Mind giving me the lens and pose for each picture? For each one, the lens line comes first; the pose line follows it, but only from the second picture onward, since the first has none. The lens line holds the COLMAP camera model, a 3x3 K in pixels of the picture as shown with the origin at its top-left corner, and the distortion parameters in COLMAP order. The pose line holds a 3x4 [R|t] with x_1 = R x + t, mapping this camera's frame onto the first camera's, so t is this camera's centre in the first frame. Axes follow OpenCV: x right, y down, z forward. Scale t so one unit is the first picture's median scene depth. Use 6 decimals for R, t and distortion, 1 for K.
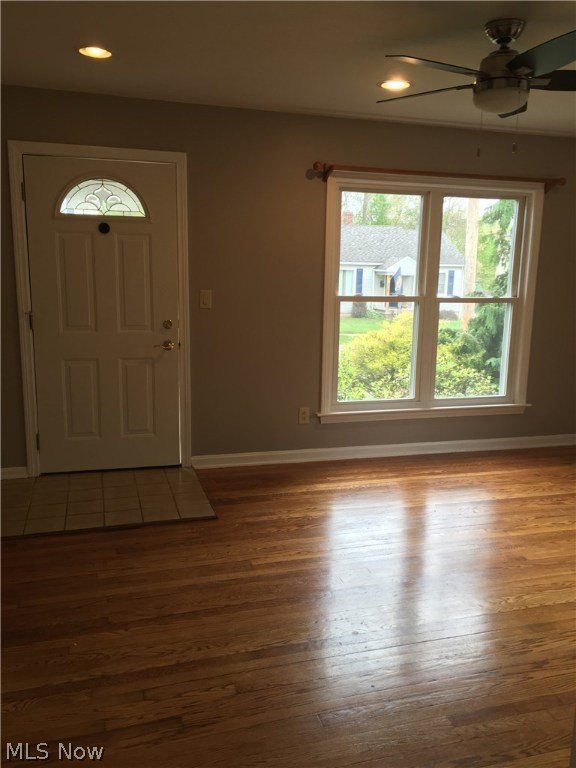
lens RADIAL K [[639.4, 0, 288.0], [0, 639.4, 384.0], [0, 0, 1]] dist [-0.010209, -0.005979]
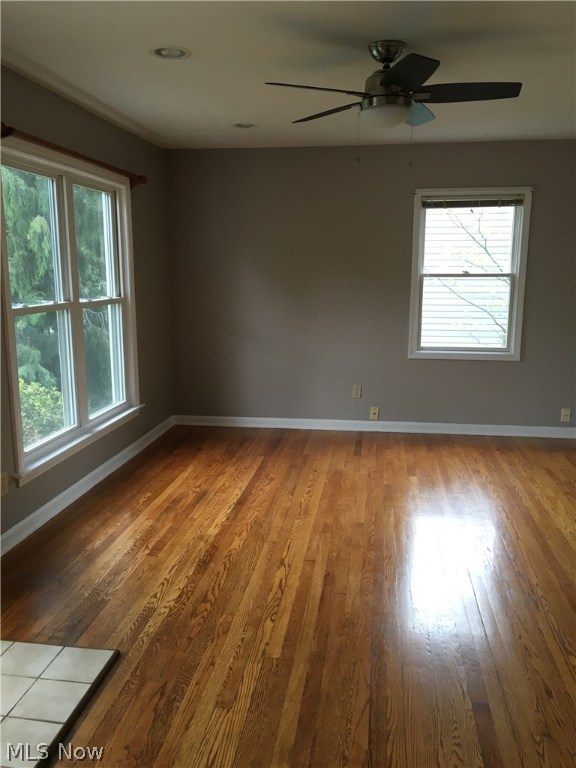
lens RADIAL K [[641.0, 0, 288.0], [0, 641.0, 384.0], [0, 0, 1]] dist [0.074997, -0.111430]
pose [[0.431283, -0.186019, 0.882832, -0.459486], [0.173598, 0.977339, 0.121126, -0.092894], [-0.885358, 0.101018, 0.453803, 0.398523]]
